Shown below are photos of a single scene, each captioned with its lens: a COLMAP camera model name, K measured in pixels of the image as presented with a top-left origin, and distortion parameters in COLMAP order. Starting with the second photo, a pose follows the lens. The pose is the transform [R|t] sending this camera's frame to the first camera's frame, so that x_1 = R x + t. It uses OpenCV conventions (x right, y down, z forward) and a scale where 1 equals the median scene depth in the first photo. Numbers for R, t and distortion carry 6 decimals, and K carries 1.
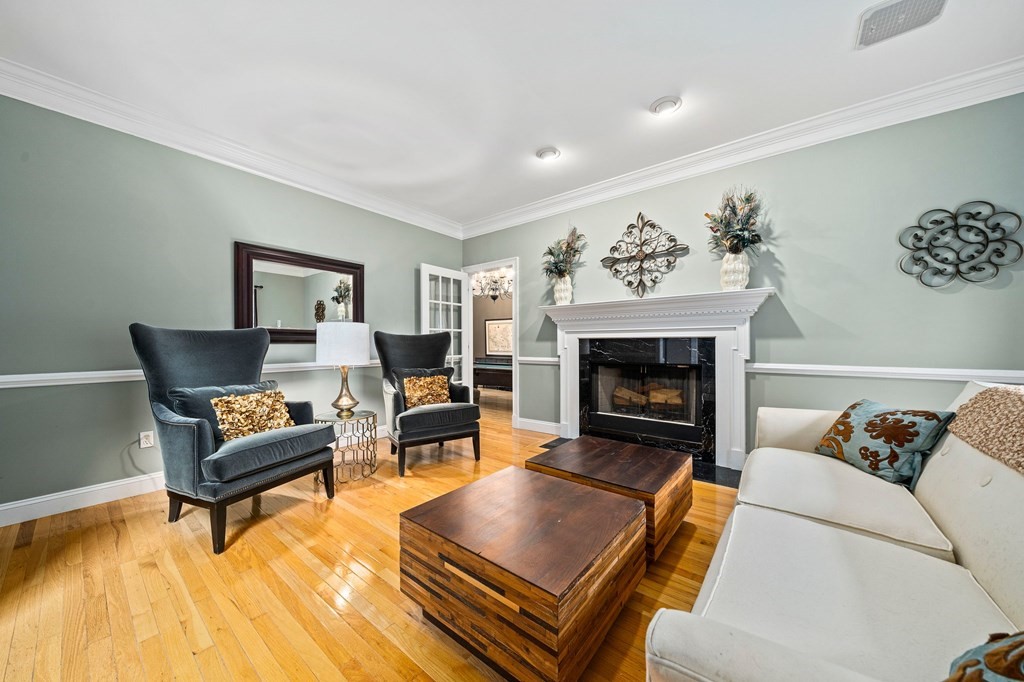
lens RADIAL K [[357.5, 0, 508.4], [0, 357.5, 343.4], [0, 0, 1]] dist [-0.007690, 0.000461]
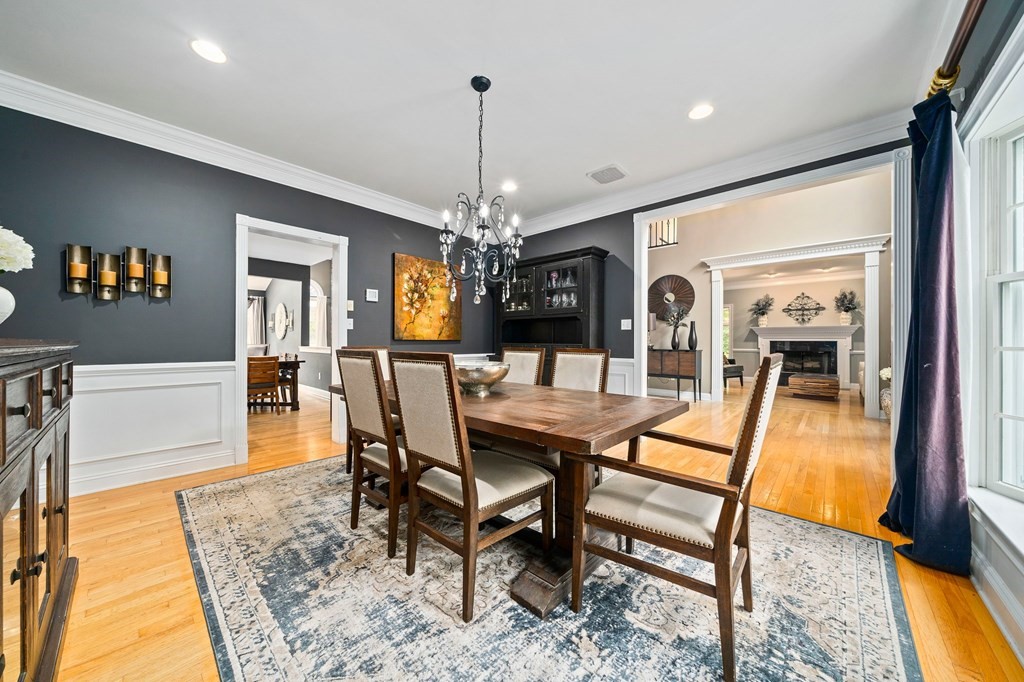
lens RADIAL K [[357.5, 0, 509.1], [0, 357.5, 338.9], [0, 0, 1]] dist [-0.007690, 0.000461]
pose [[0.998470, 0.010849, -0.054222, -1.661032], [-0.011195, 0.999919, -0.006083, 0.007674], [0.054151, 0.006681, 0.998510, -1.731253]]
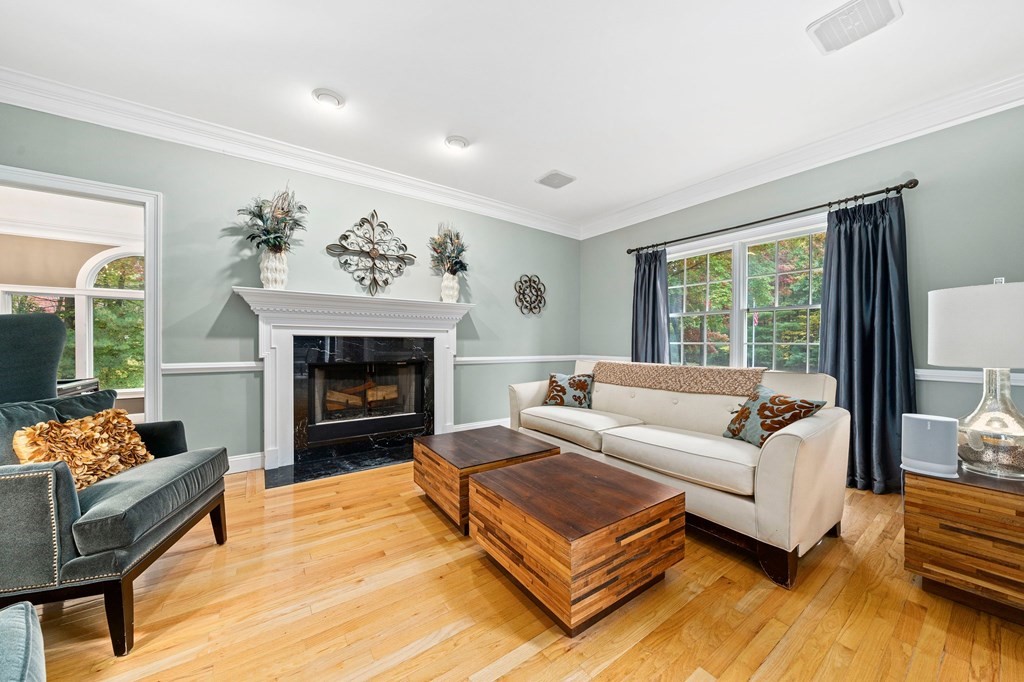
lens RADIAL K [[357.5, 0, 506.0], [0, 357.5, 342.8], [0, 0, 1]] dist [-0.007690, 0.000461]
pose [[0.275679, 0.004800, 0.961238, -0.500656], [-0.006196, 0.999976, -0.003217, 0.002371], [-0.961230, -0.005069, 0.275702, 0.390133]]
